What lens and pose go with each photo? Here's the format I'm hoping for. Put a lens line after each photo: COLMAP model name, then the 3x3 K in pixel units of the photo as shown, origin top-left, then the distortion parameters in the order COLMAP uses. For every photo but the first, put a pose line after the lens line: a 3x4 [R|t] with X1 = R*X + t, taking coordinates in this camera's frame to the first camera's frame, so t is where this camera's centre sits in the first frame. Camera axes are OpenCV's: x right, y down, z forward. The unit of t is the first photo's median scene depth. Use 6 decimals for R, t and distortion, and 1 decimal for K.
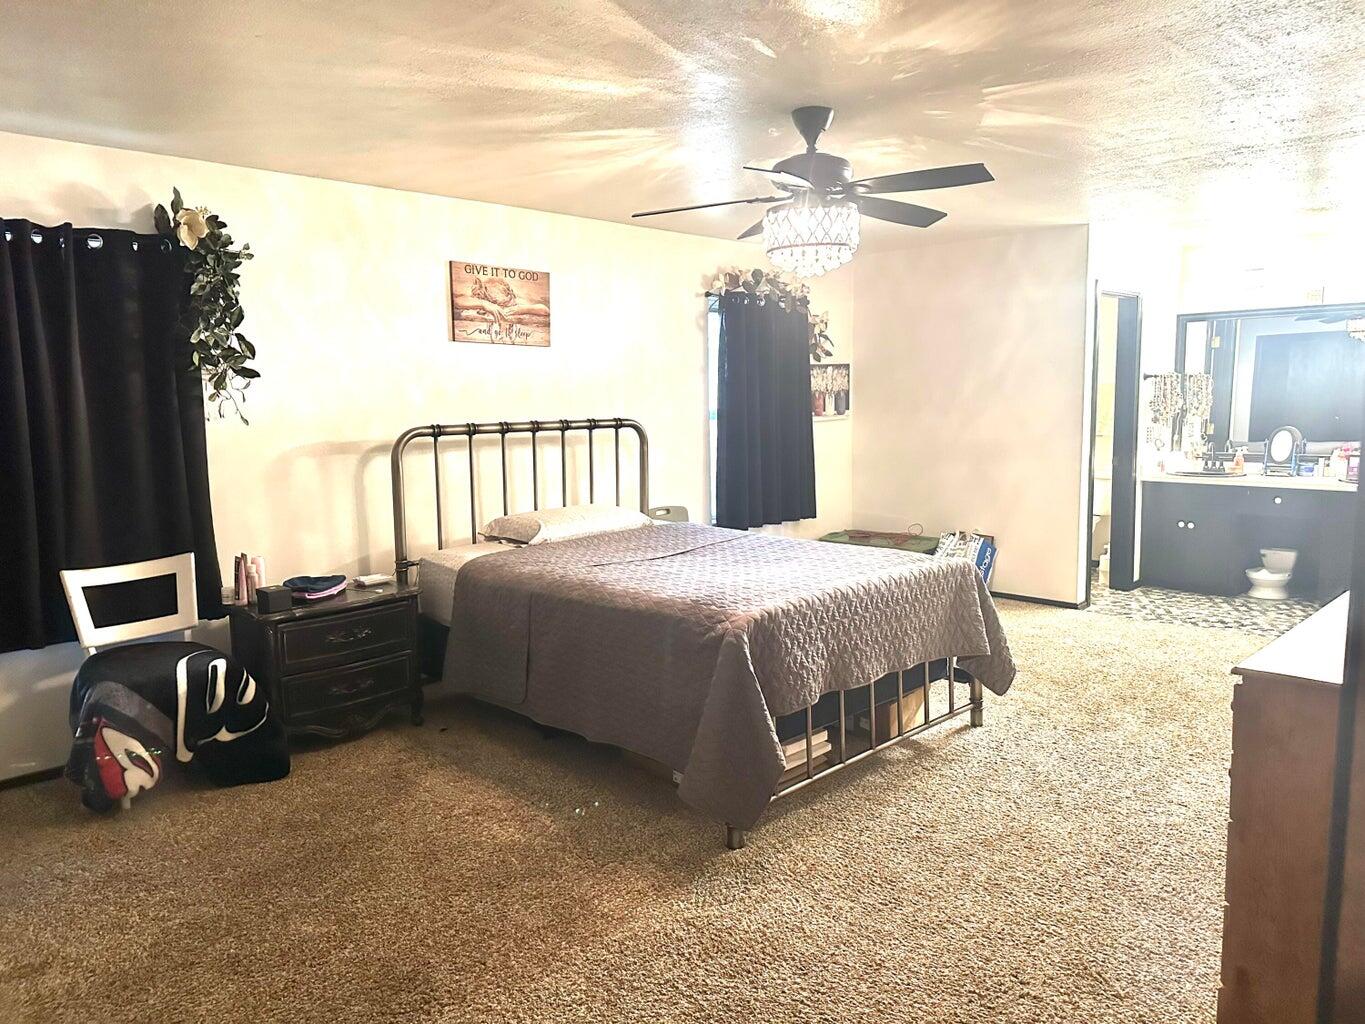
lens RADIAL K [[959.7, 0, 681.0], [0, 959.7, 517.5], [0, 0, 1]] dist [0.043384, -0.057724]
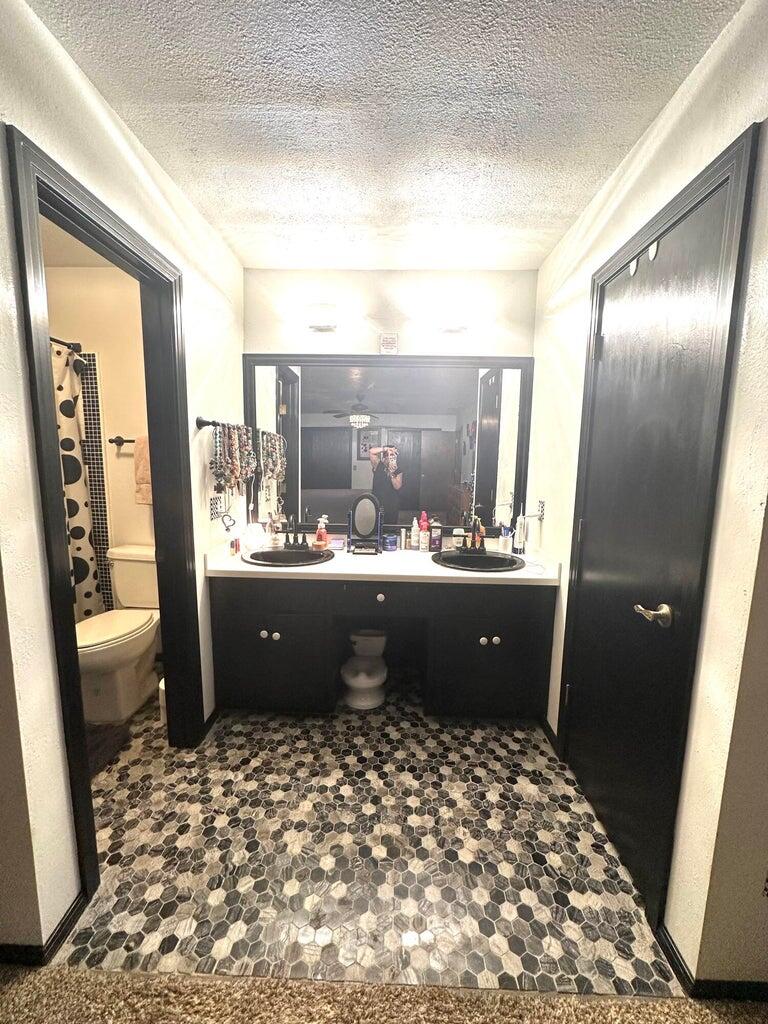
lens RADIAL K [[410.0, 0, 383.7], [0, 410.0, 512.3], [0, 0, 1]] dist [-0.002900, 0.000485]
pose [[0.726450, -0.060542, 0.684548, 0.381288], [0.056615, 0.997998, 0.028182, -0.086810], [-0.684883, 0.018283, 0.728423, 0.719605]]
